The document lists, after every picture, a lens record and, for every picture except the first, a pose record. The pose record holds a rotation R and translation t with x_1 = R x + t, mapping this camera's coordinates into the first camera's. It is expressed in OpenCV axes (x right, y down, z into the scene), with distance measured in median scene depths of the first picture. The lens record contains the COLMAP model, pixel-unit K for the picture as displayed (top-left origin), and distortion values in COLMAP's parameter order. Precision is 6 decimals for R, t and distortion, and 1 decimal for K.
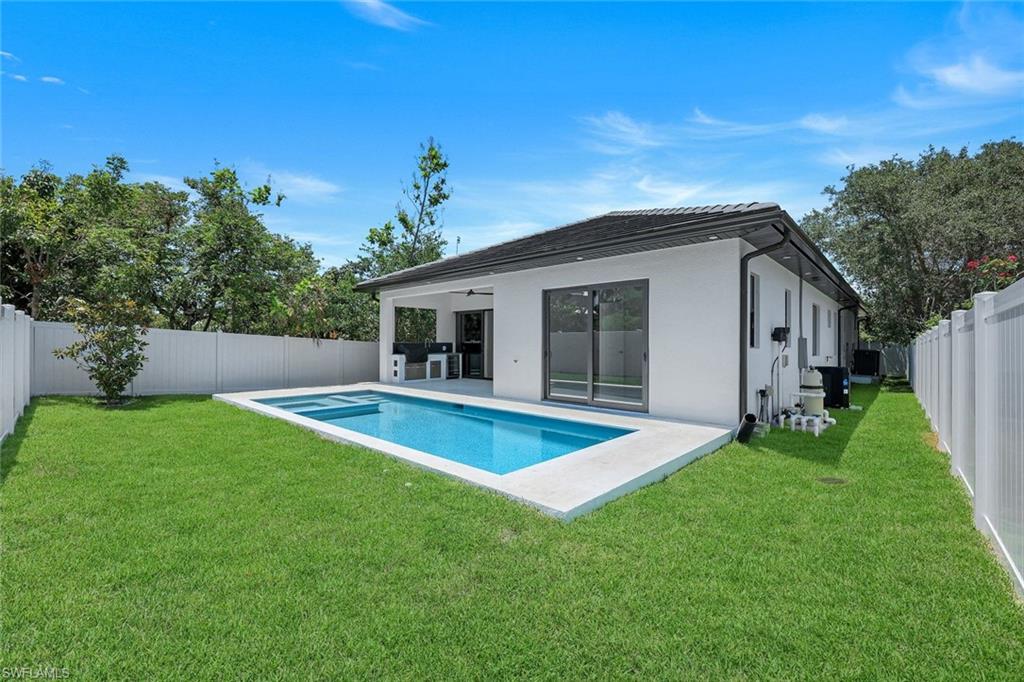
lens RADIAL K [[431.6, 0, 514.4], [0, 431.6, 340.7], [0, 0, 1]] dist [0.012115, -0.000991]
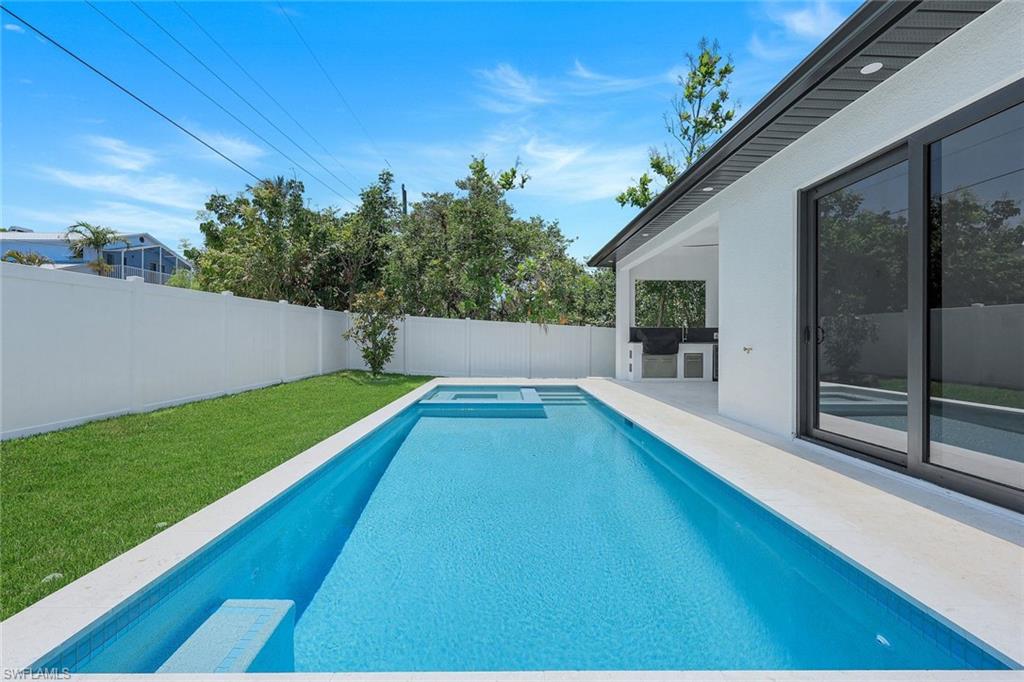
lens RADIAL K [[431.6, 0, 511.8], [0, 431.6, 335.7], [0, 0, 1]] dist [0.012115, -0.000991]
pose [[0.683526, -0.017322, -0.729720, 0.124650], [0.003871, 0.999790, -0.020108, 0.033801], [0.729915, 0.010920, 0.683450, 0.343409]]
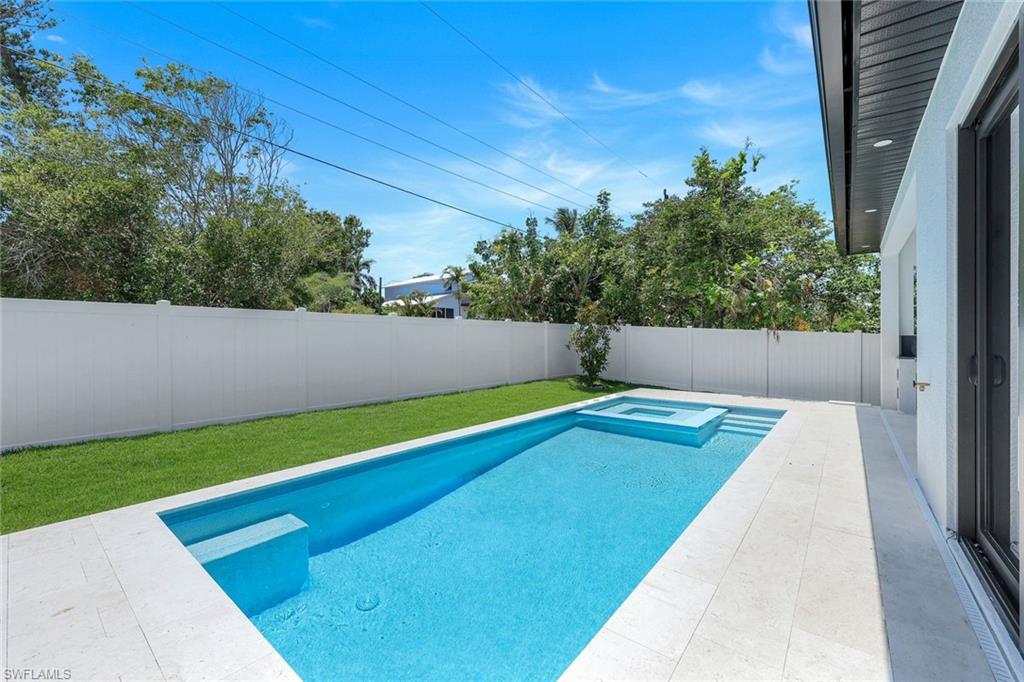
lens RADIAL K [[419.1, 0, 520.7], [0, 419.1, 342.0], [0, 0, 1]] dist [0.013041, 0.000008]
pose [[0.070657, -0.010084, -0.997450, 0.210850], [-0.000846, 0.999948, -0.010170, 0.017357], [0.997500, 0.001563, 0.070645, 0.512108]]
